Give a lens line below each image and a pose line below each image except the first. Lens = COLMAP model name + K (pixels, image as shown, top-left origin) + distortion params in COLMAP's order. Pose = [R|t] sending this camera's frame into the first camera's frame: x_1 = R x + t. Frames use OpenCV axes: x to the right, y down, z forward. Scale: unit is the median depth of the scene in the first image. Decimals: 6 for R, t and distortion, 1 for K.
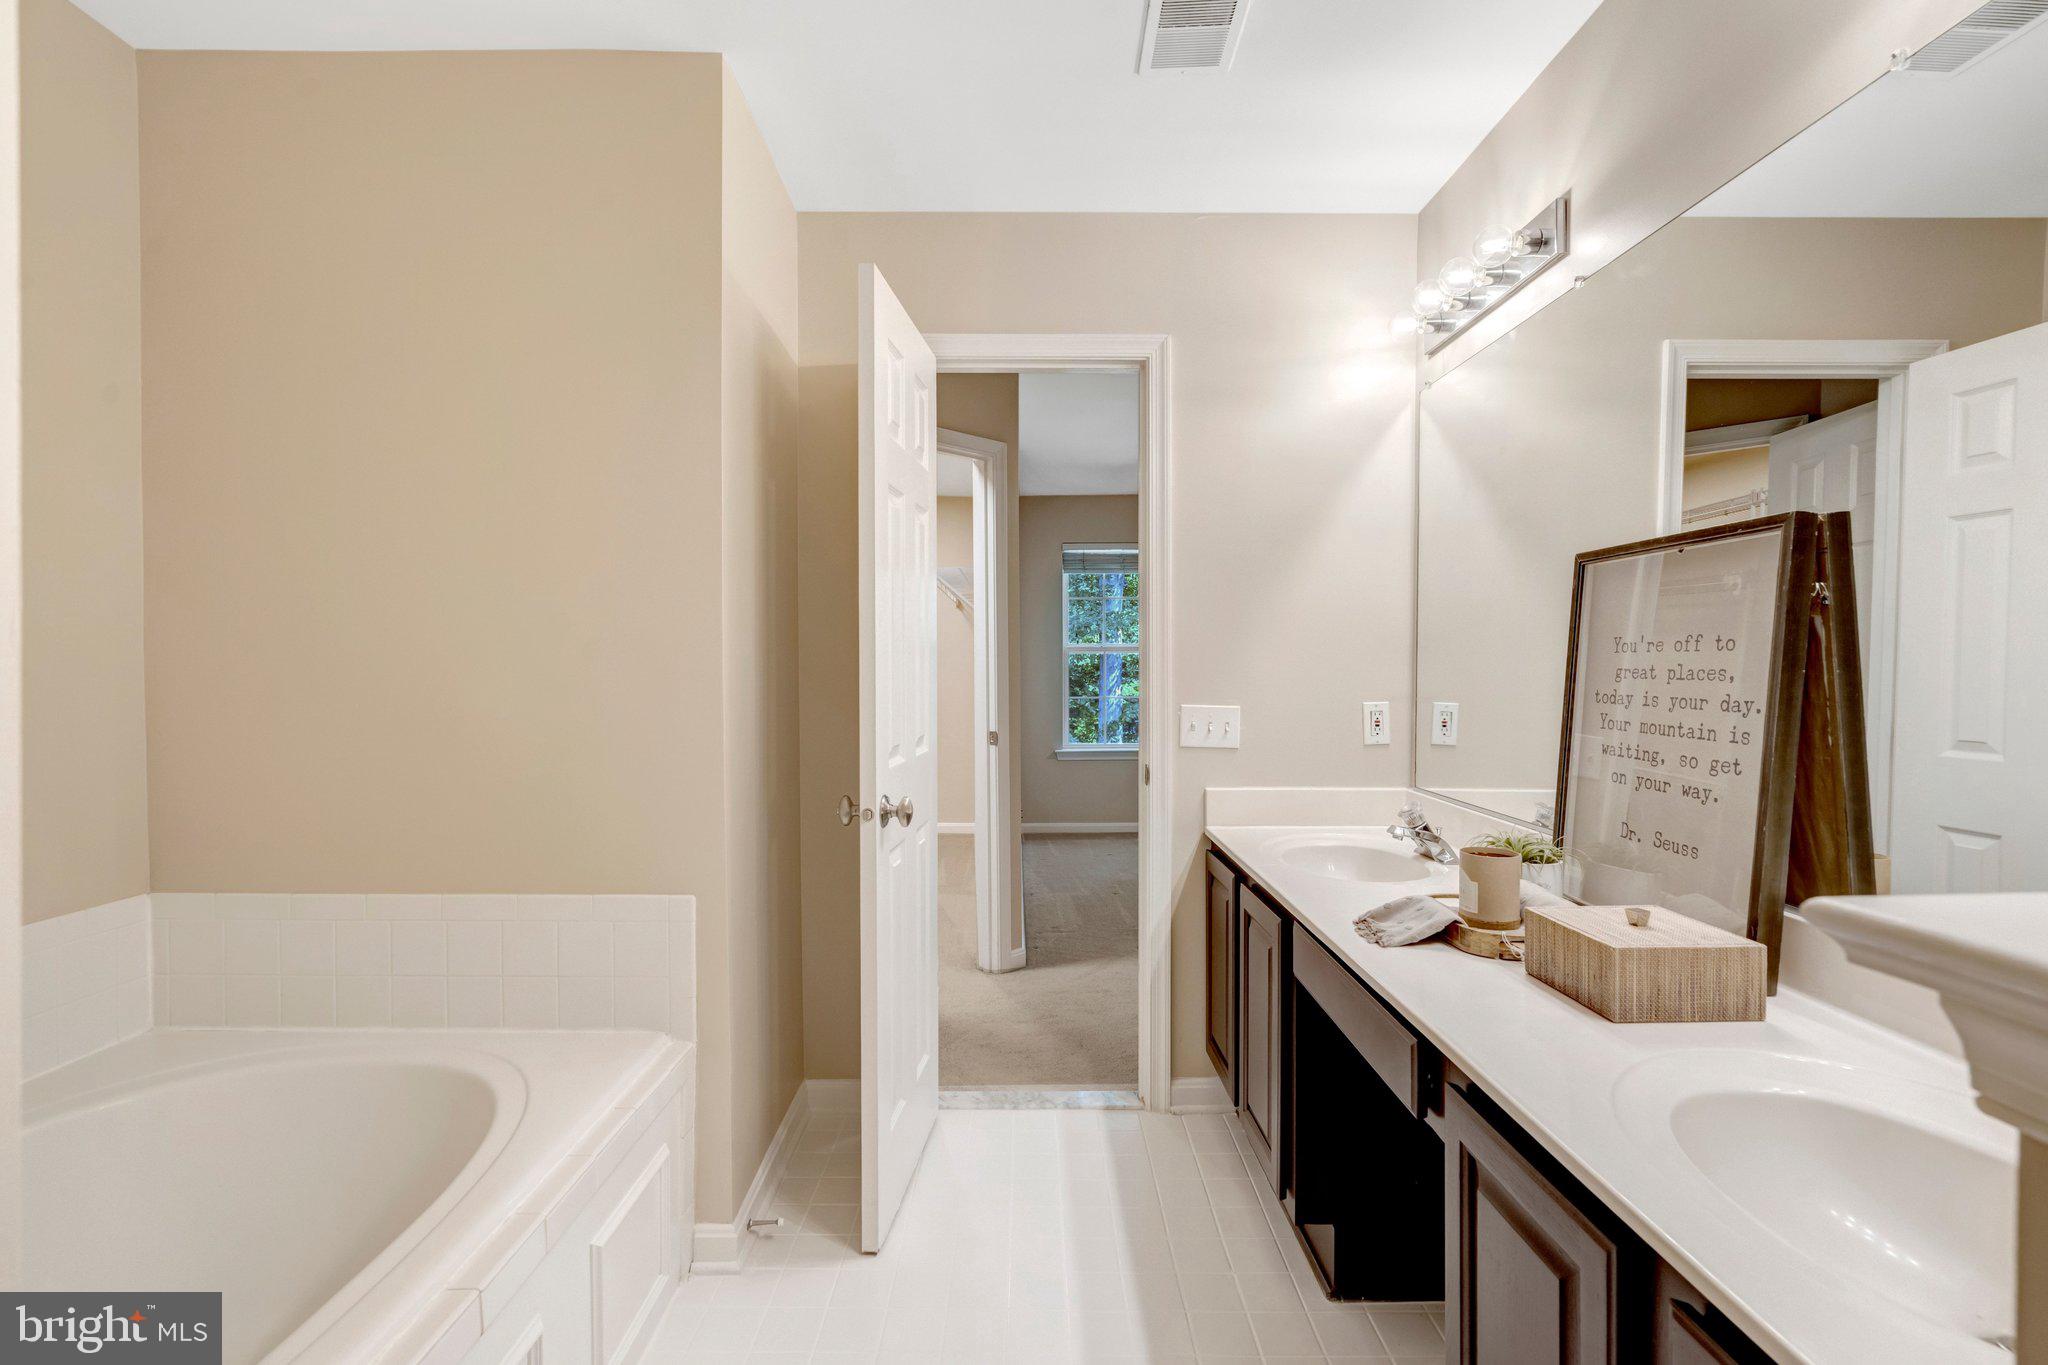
lens RADIAL K [[970.8, 0, 1023.7], [0, 970.8, 659.5], [0, 0, 1]] dist [-0.000249, 0.005591]
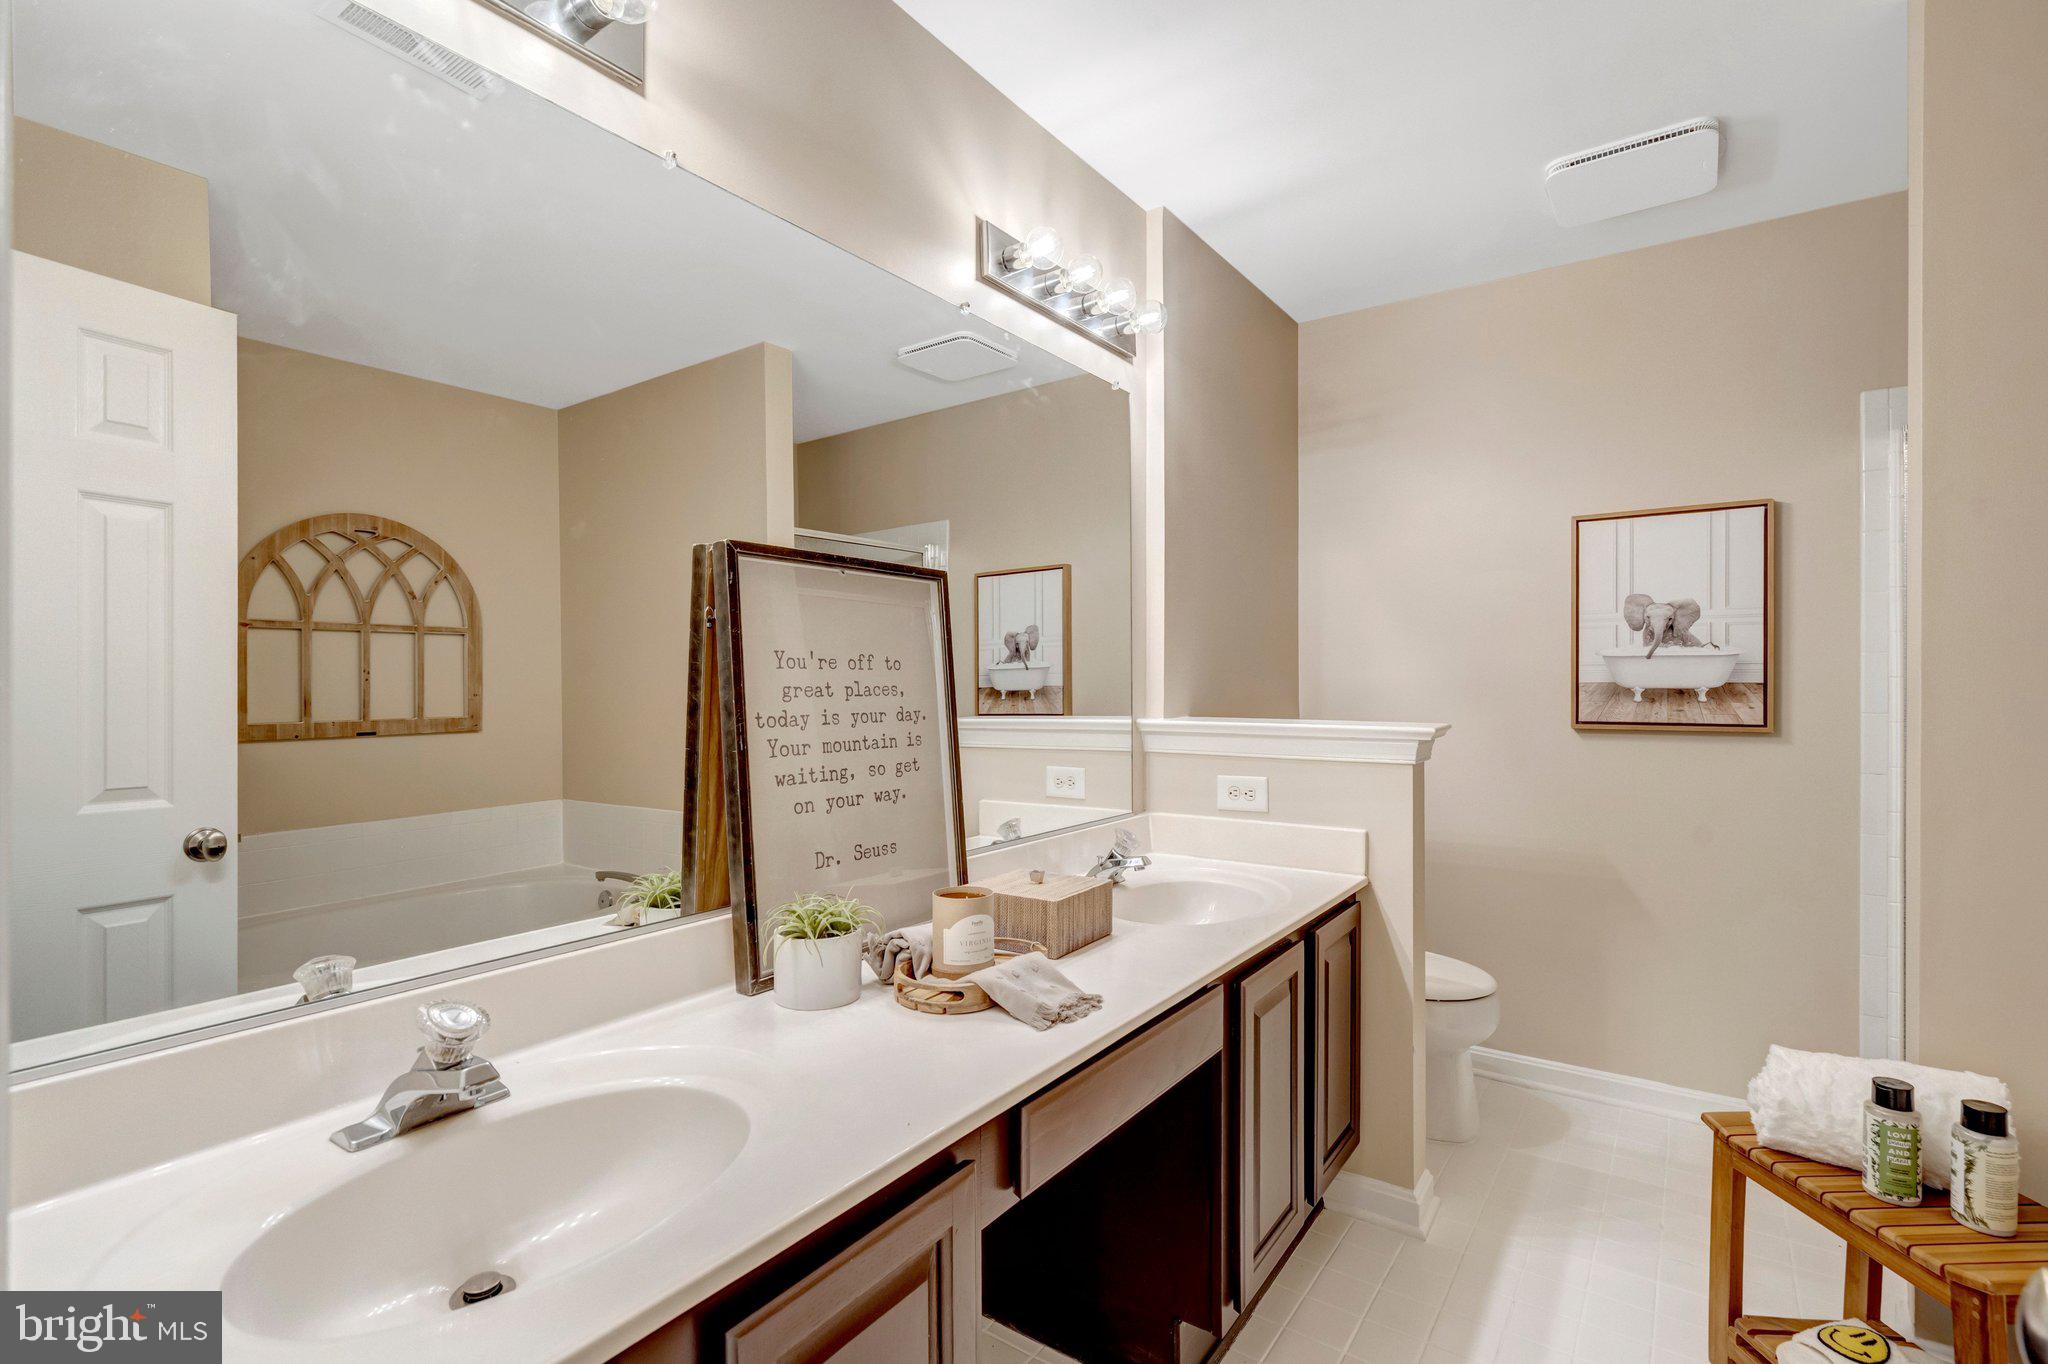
lens RADIAL K [[948.4, 0, 1024.0], [0, 948.4, 682.0], [0, 0, 1]] dist [-0.002542, 0.000016]
pose [[-0.806477, 0.010703, 0.591168, -0.081112], [0.006939, 0.999939, -0.008637, 0.015261], [-0.591224, -0.002863, -0.806502, 1.692771]]
